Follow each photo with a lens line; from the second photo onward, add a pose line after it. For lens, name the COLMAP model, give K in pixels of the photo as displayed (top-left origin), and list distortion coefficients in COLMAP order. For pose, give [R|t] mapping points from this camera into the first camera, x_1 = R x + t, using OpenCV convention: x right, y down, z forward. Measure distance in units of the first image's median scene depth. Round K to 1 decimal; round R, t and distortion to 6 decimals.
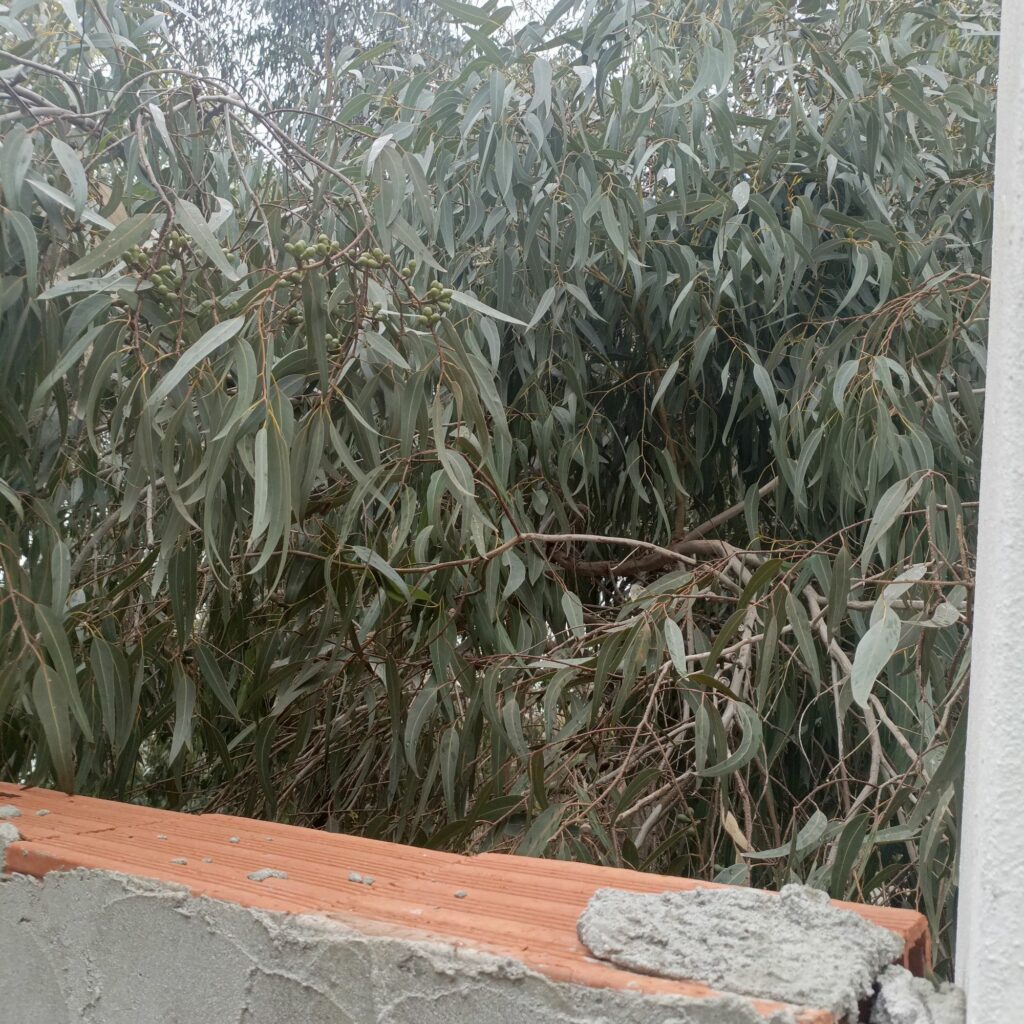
lens RADIAL K [[1002.5, 0, 512.0], [0, 1002.5, 512.0], [0, 0, 1]] dist [0.070013, -0.094564]
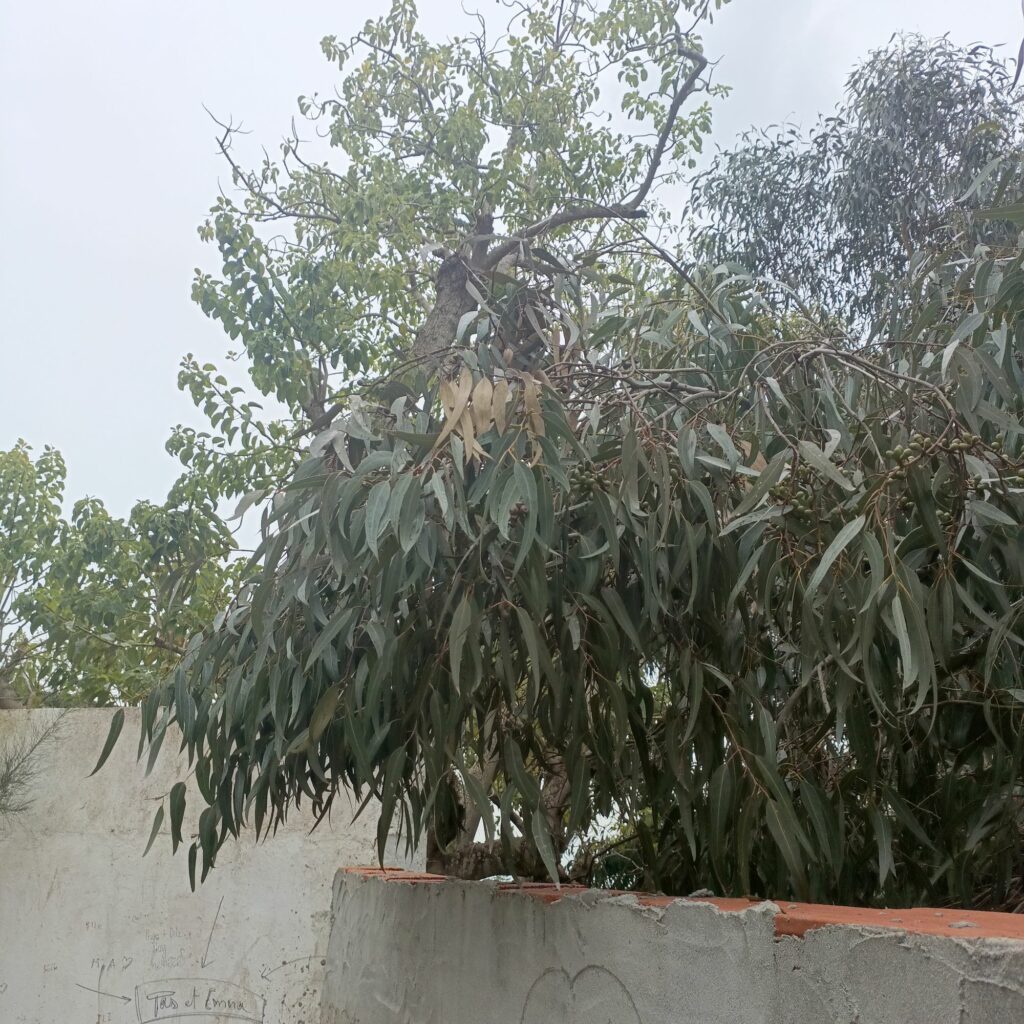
lens RADIAL K [[1002.5, 0, 512.0], [0, 1002.5, 512.0], [0, 0, 1]] dist [0.070013, -0.094564]
pose [[0.796580, -0.229717, -0.559187, 0.089004], [0.121617, 0.966973, -0.223991, 0.033874], [0.592173, 0.110420, 0.798209, -0.271394]]
